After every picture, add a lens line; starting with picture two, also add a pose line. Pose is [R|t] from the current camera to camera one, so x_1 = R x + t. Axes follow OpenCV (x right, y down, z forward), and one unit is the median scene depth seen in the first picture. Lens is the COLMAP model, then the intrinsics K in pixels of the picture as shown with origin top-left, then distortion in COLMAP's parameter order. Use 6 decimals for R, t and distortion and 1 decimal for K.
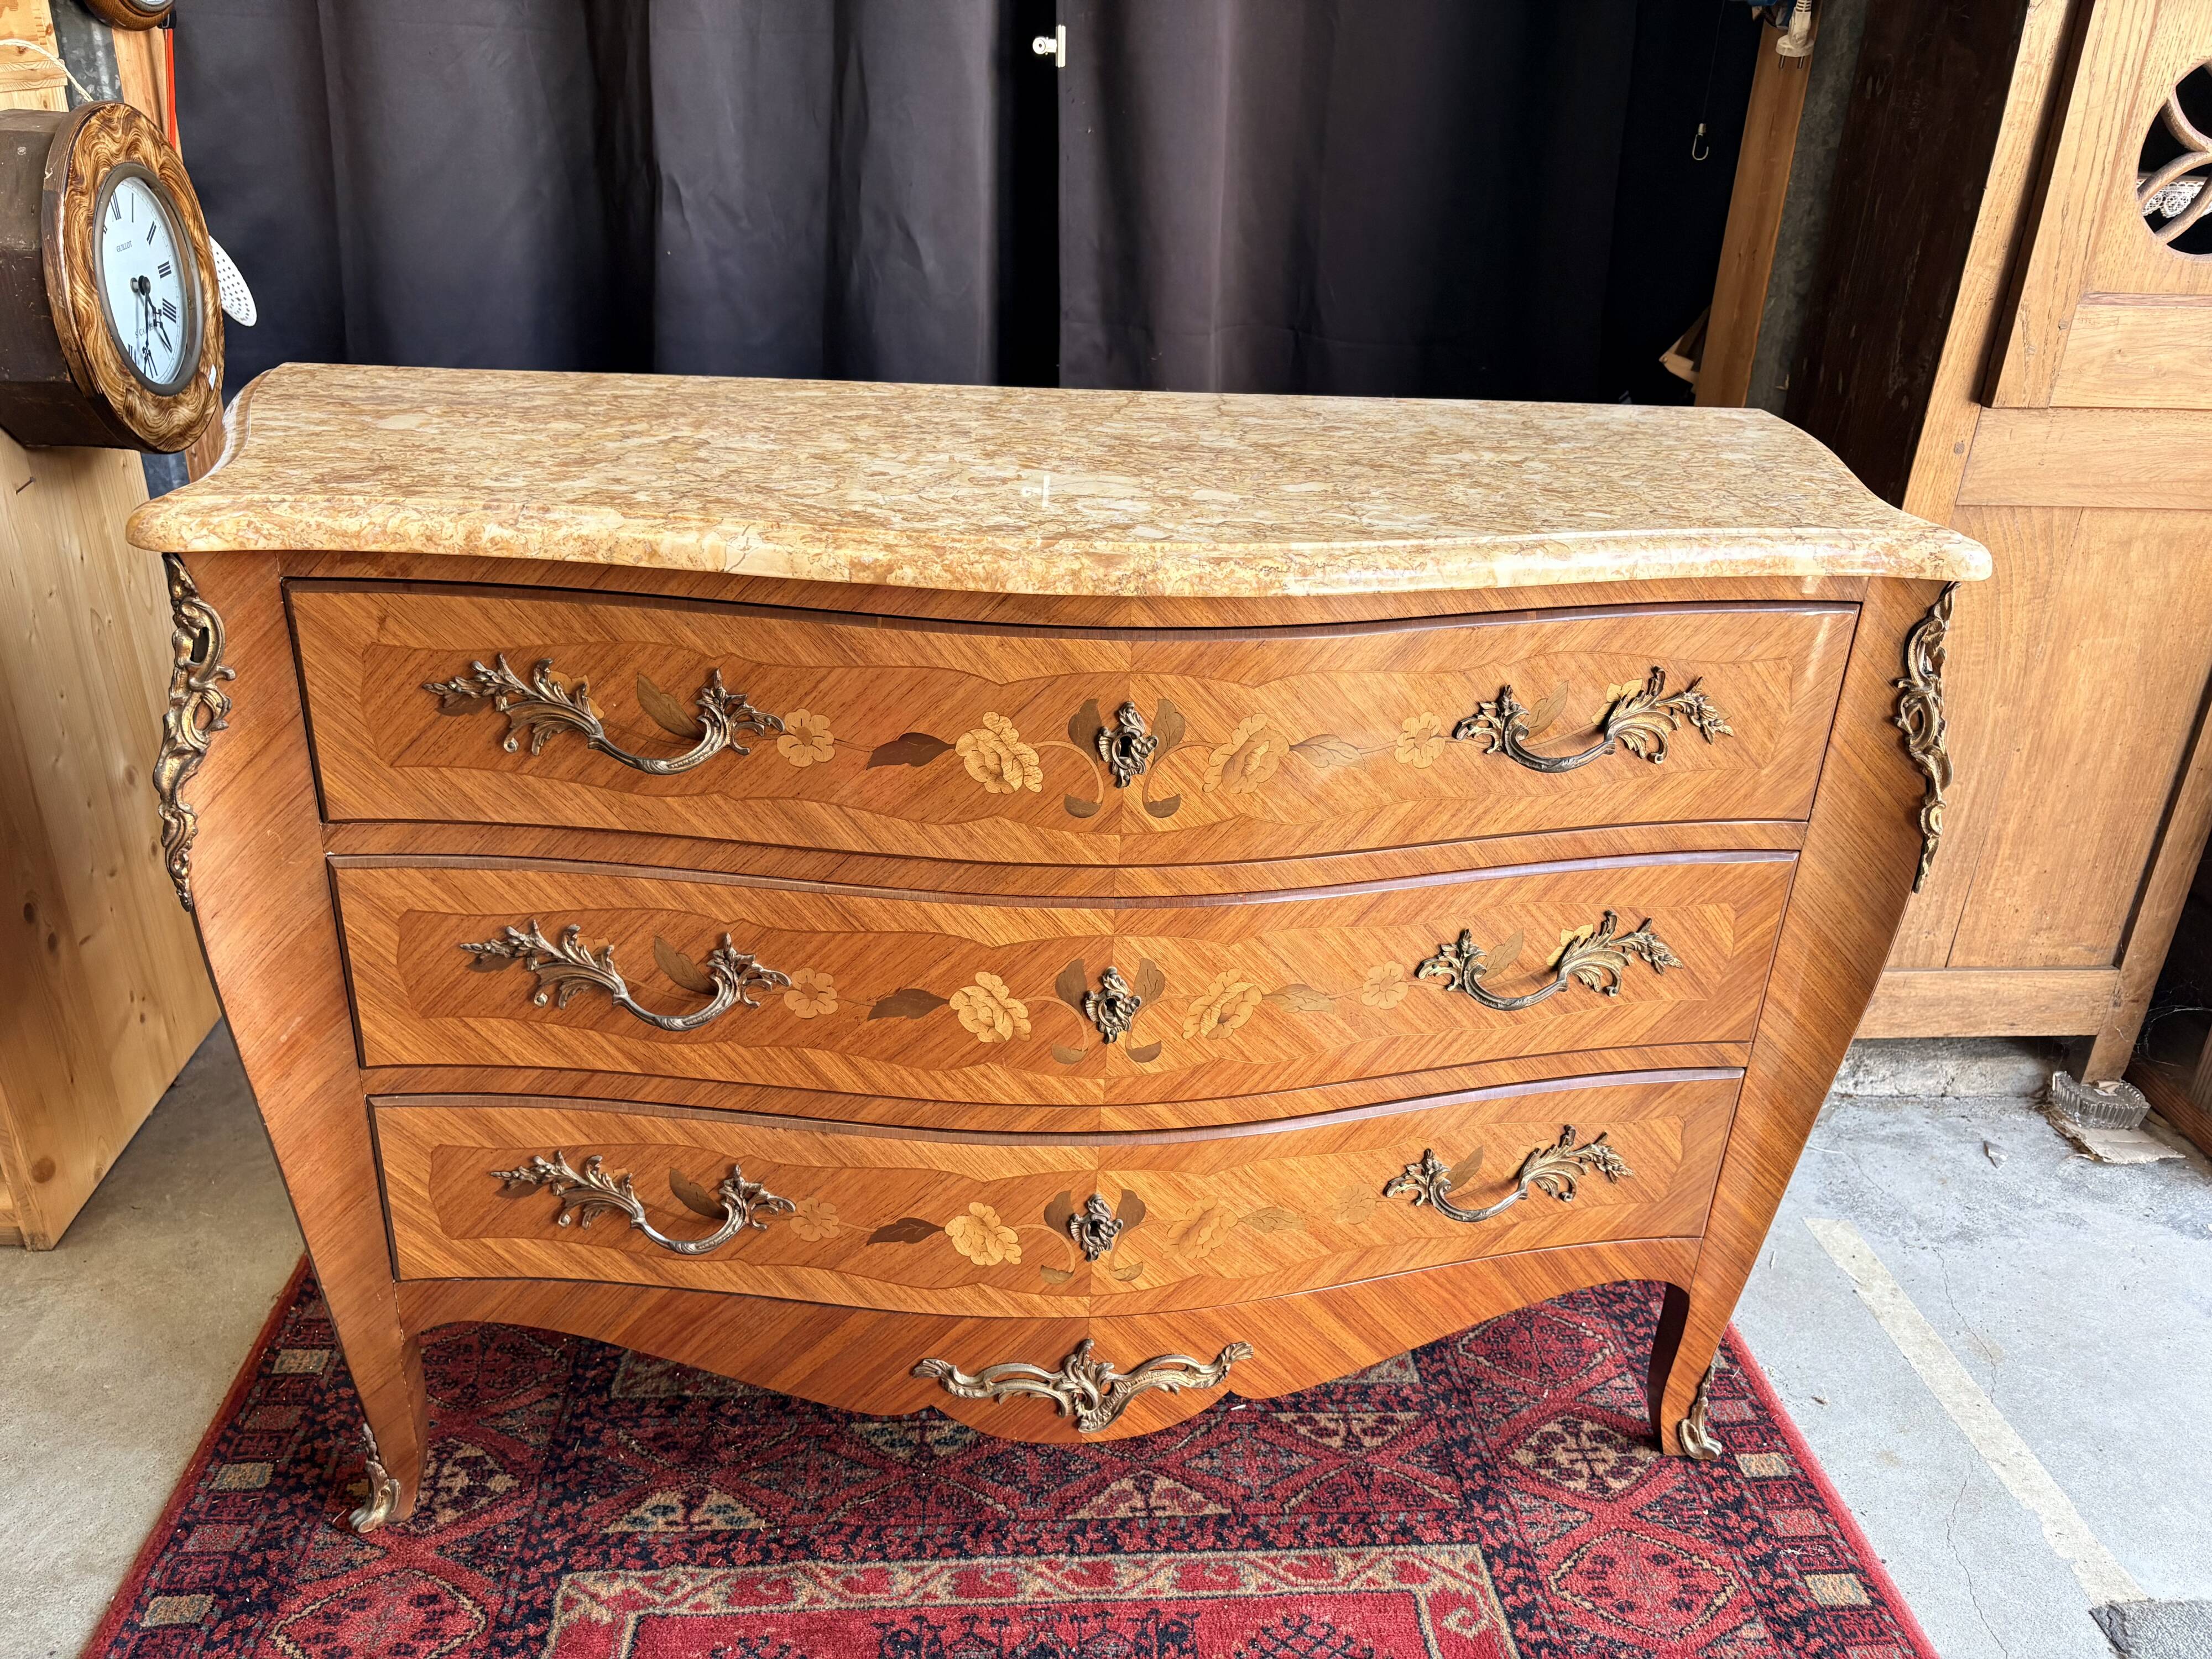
lens RADIAL K [[1694.9, 0, 1112.2], [0, 1694.9, 832.4], [0, 0, 1]] dist [0.039907, -0.060514]
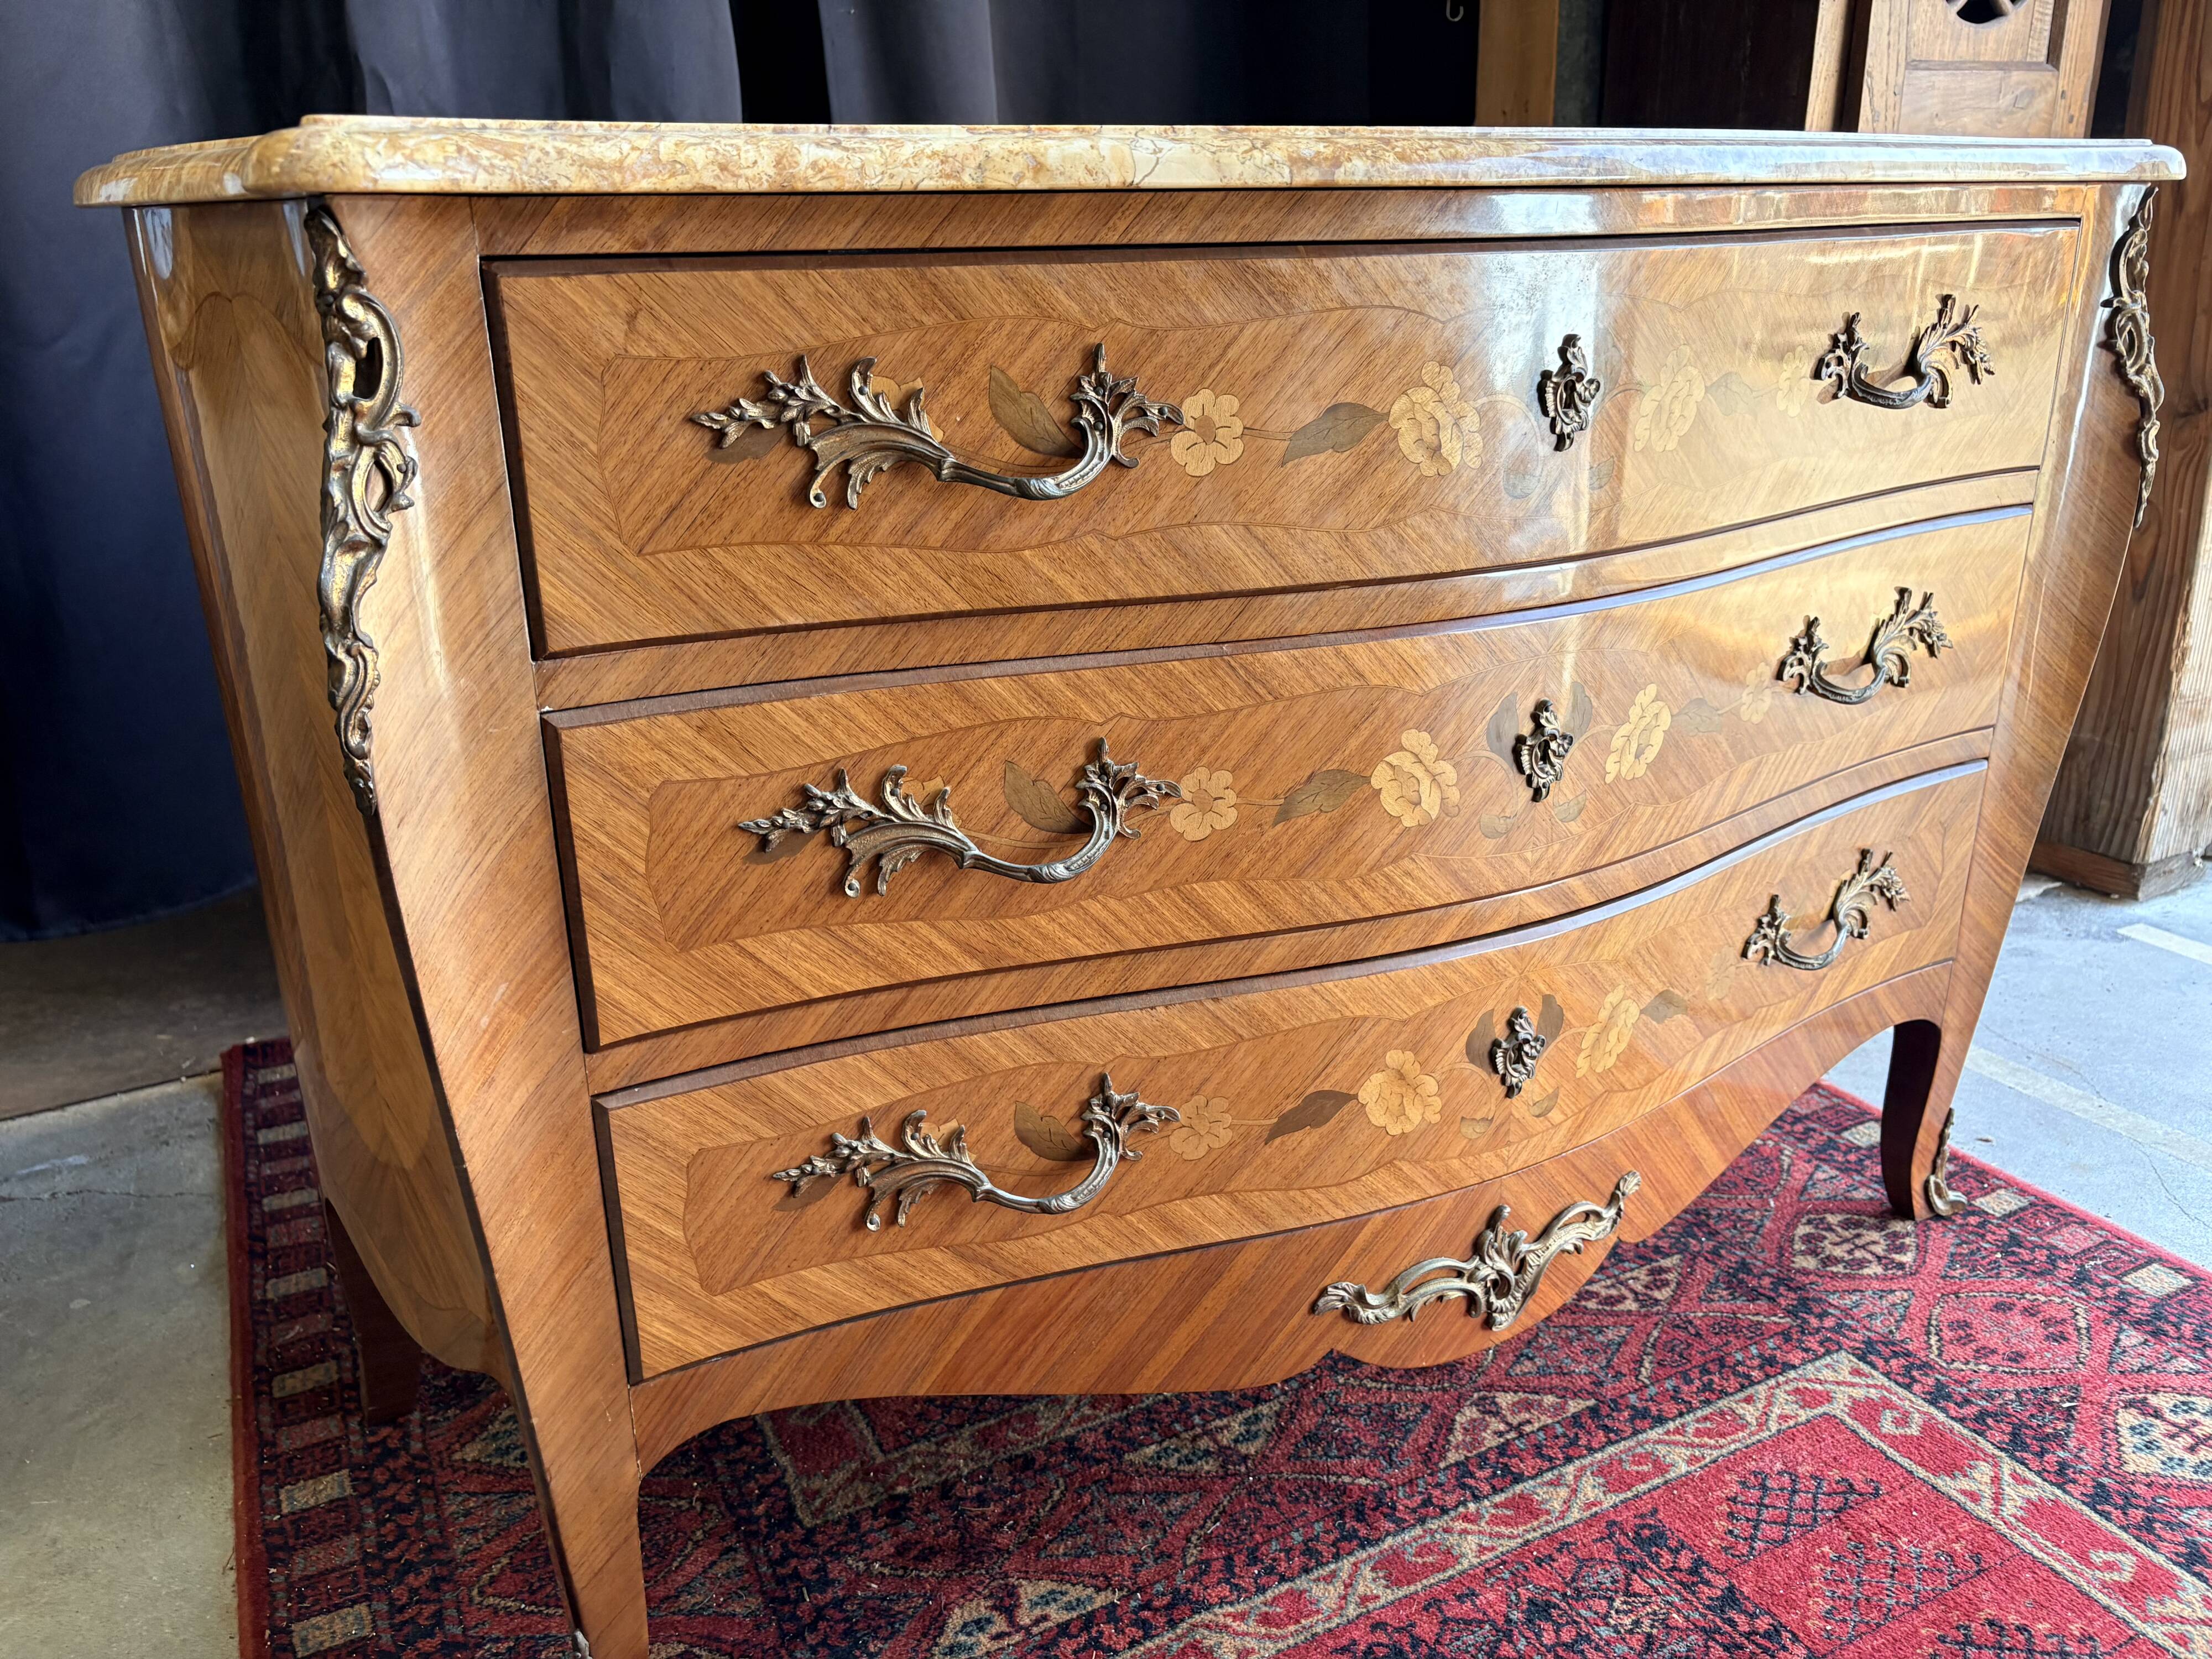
lens RADIAL K [[1690.1, 0, 1115.2], [0, 1690.1, 833.0], [0, 0, 1]] dist [0.057055, -0.085233]
pose [[0.921537, -0.190195, 0.338519, -0.404936], [0.218563, 0.974672, -0.047372, 0.115428], [-0.320935, 0.117643, 0.939766, 0.256838]]
